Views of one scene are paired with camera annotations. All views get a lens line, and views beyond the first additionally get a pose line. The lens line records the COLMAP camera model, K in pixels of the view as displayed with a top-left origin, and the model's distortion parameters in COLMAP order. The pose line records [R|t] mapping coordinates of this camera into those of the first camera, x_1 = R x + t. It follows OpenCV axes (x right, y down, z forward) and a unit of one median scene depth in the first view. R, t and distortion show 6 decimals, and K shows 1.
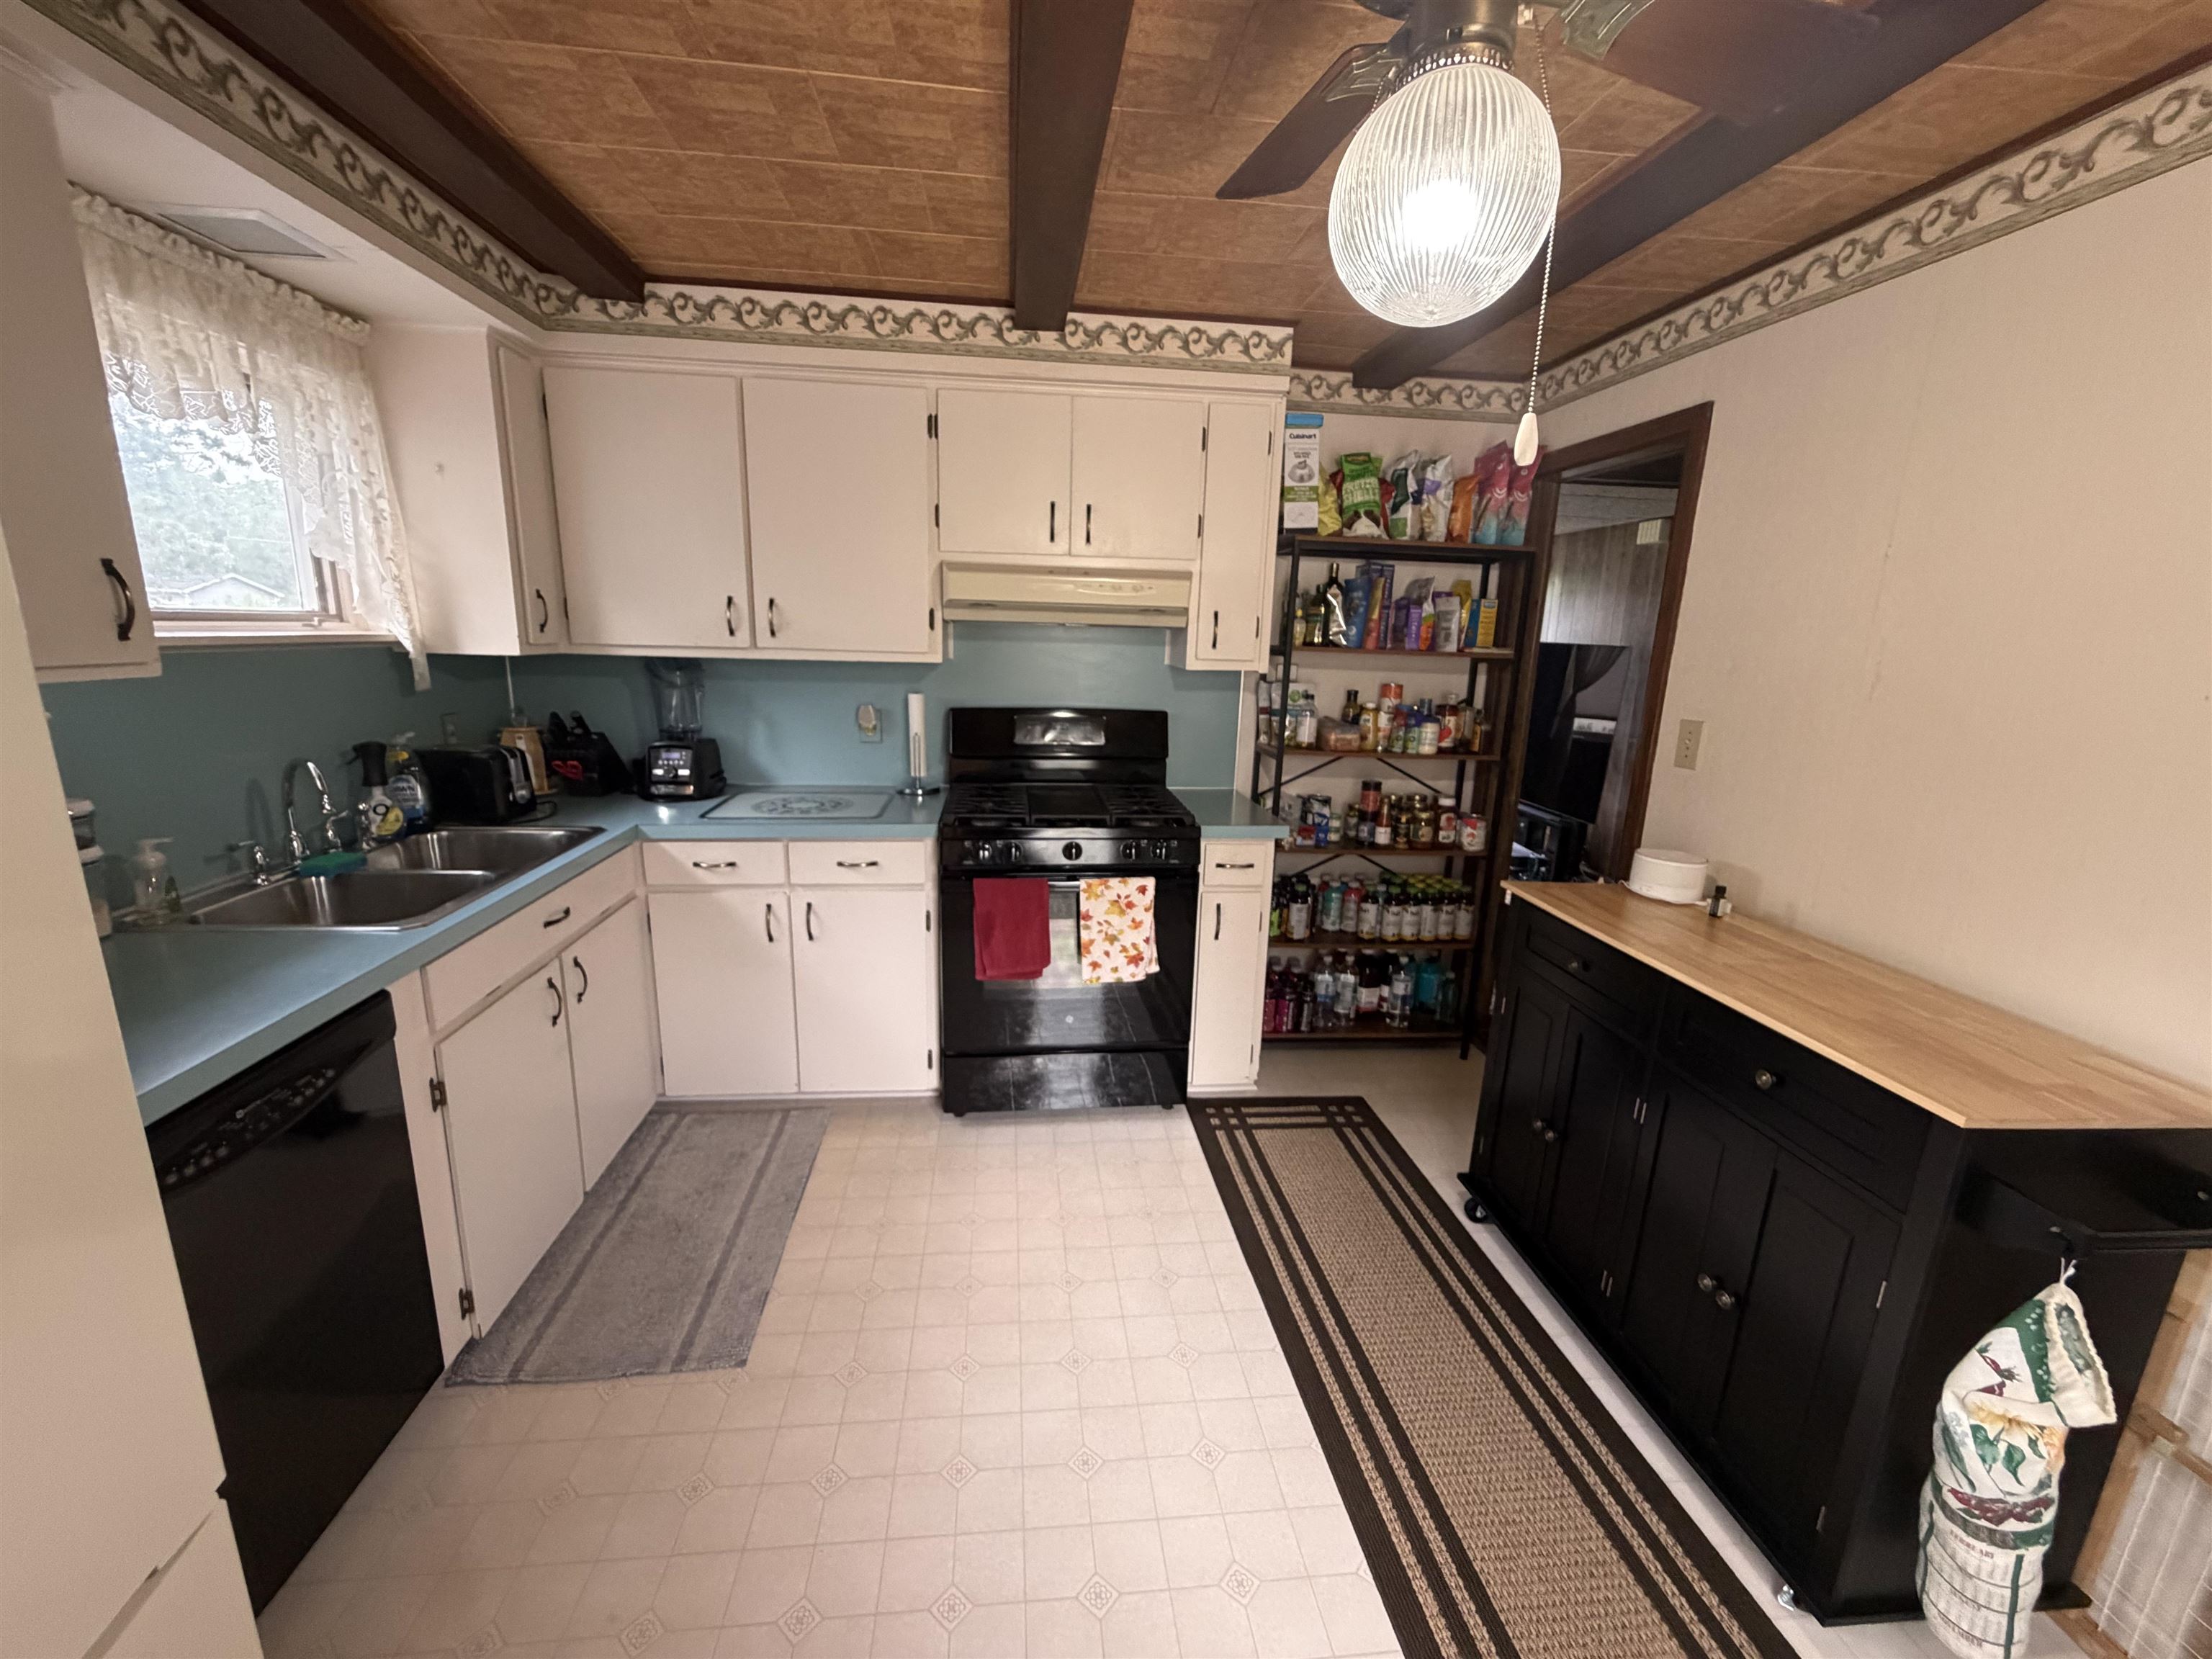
lens RADIAL K [[888.7, 0, 1103.3], [0, 888.7, 830.1], [0, 0, 1]] dist [0.000147, 0.000301]
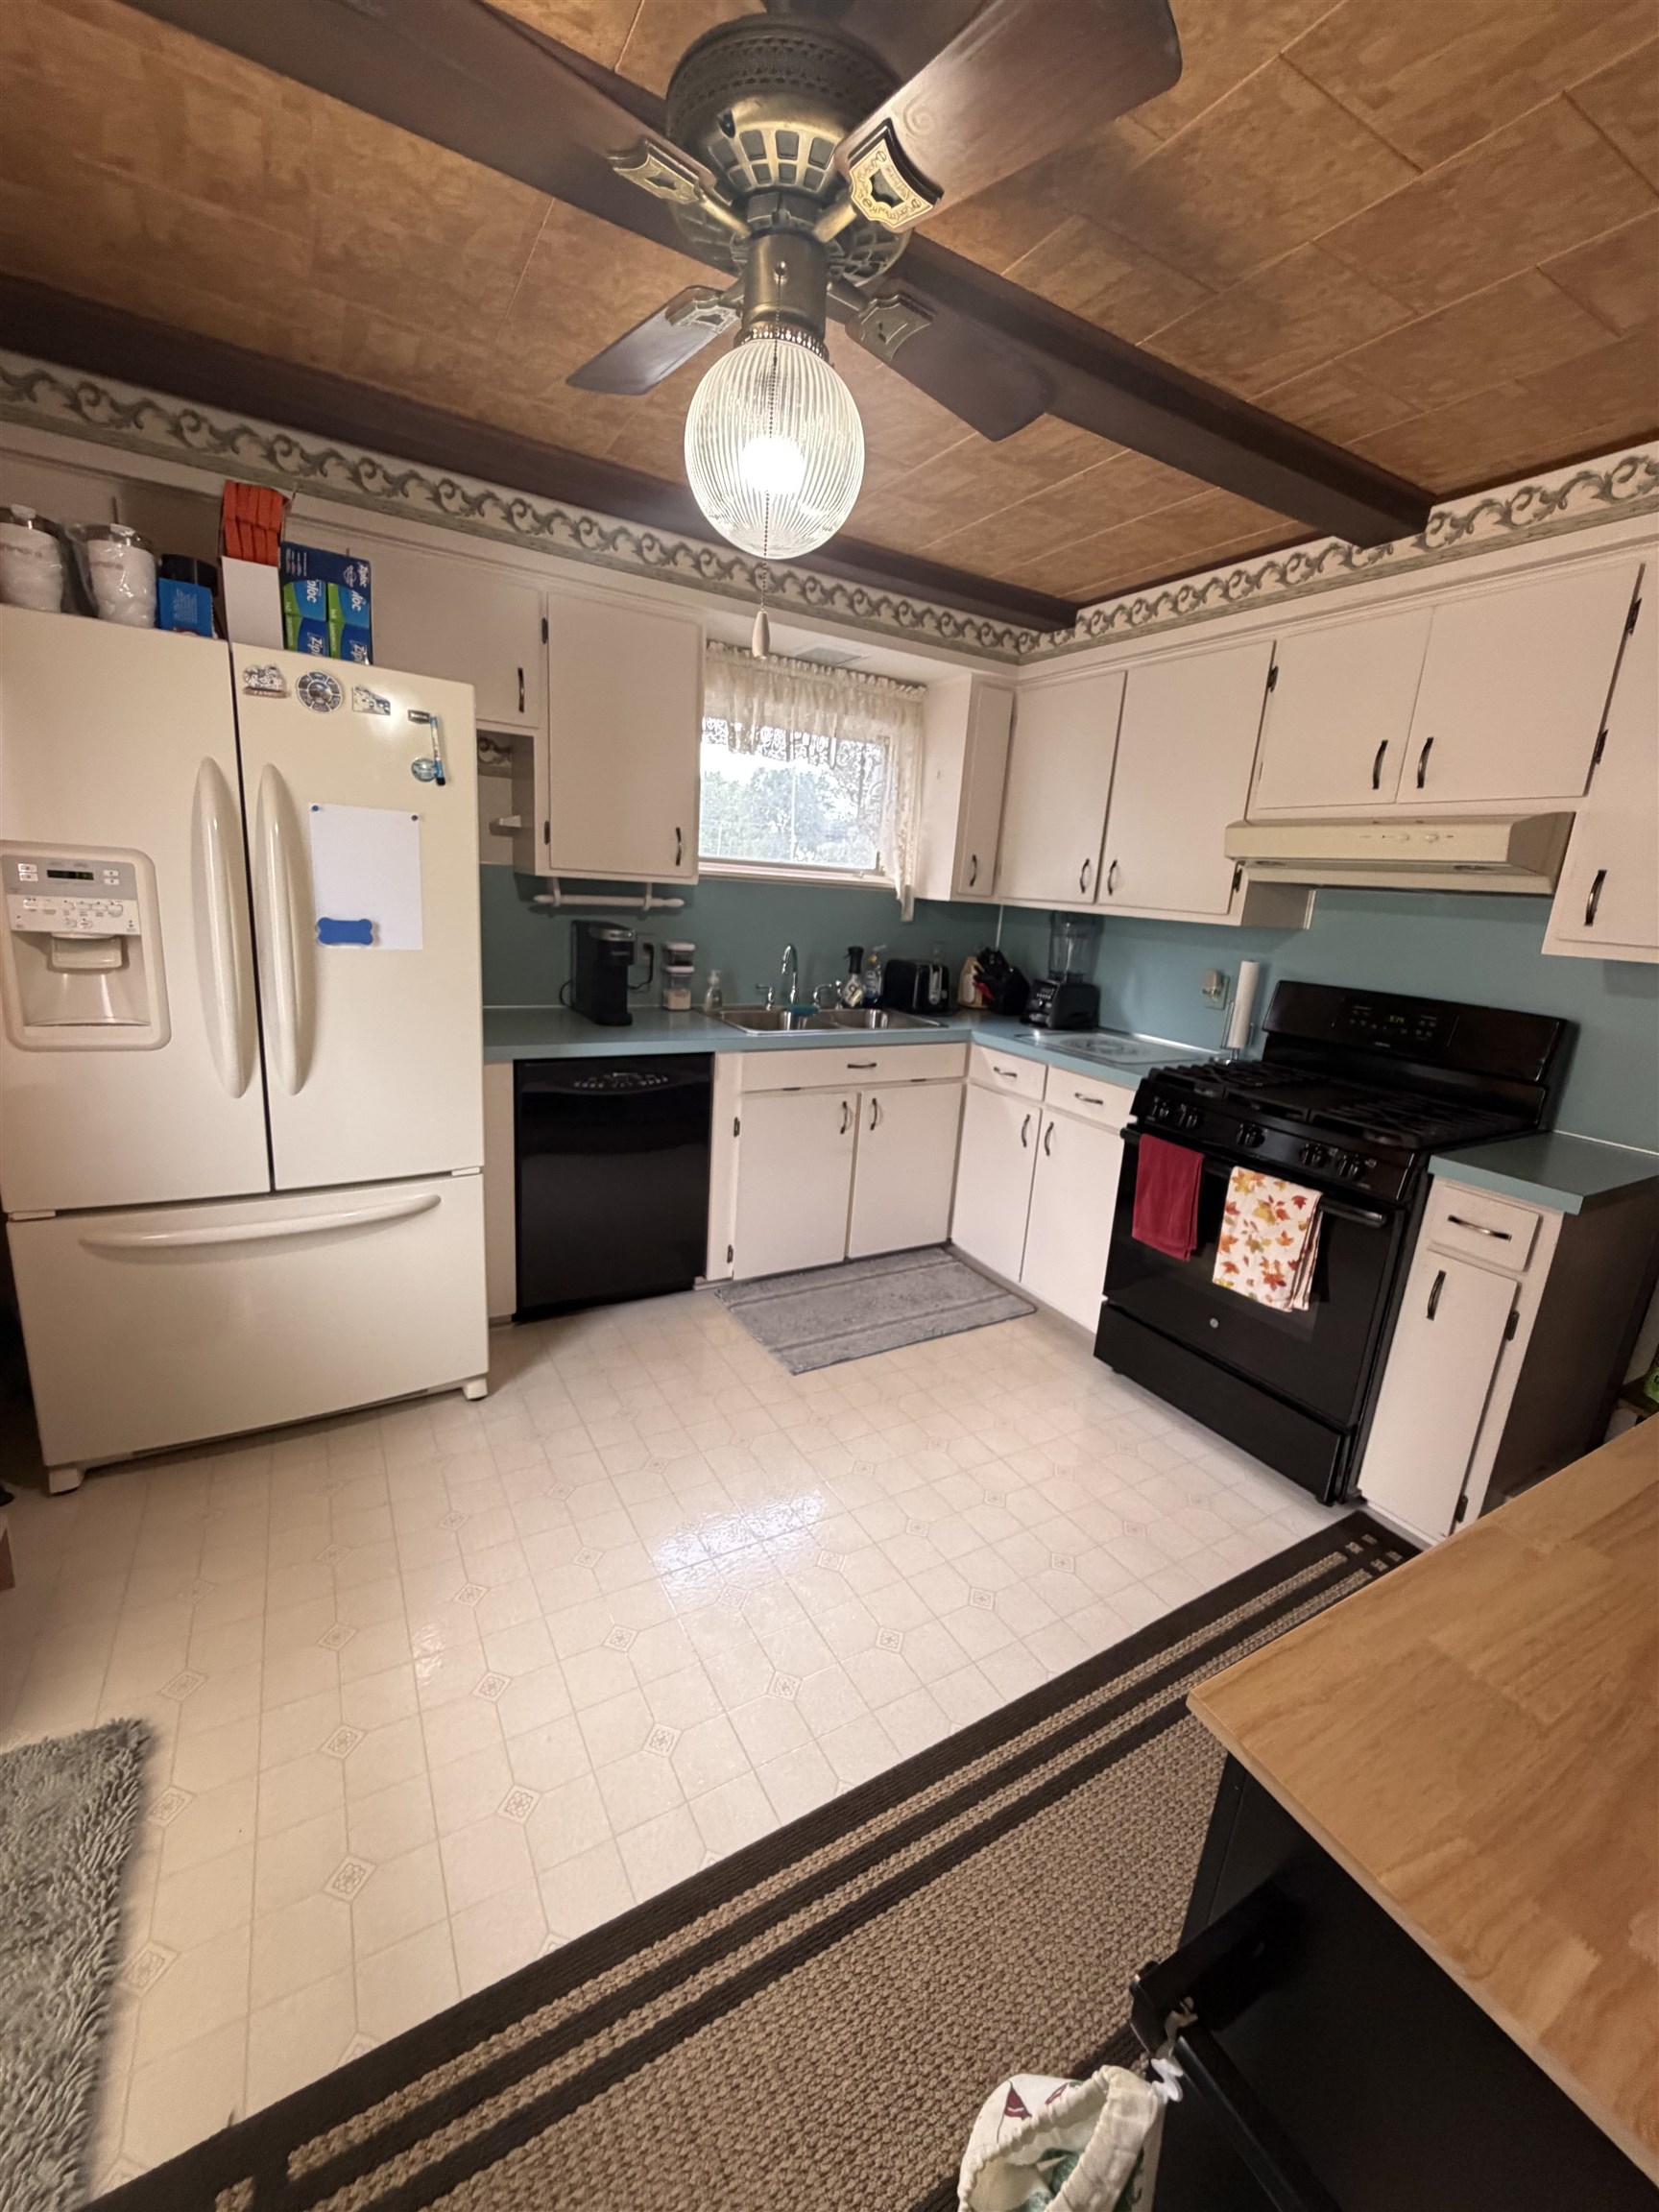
lens RADIAL K [[888.7, 0, 839.7], [0, 888.7, 1104.7], [0, 0, 1]] dist [0.000147, 0.000301]
pose [[0.412423, 0.224078, -0.883004, 0.581668], [-0.254355, 0.959054, 0.124575, -0.013532], [0.874763, 0.173219, 0.452531, 0.240618]]
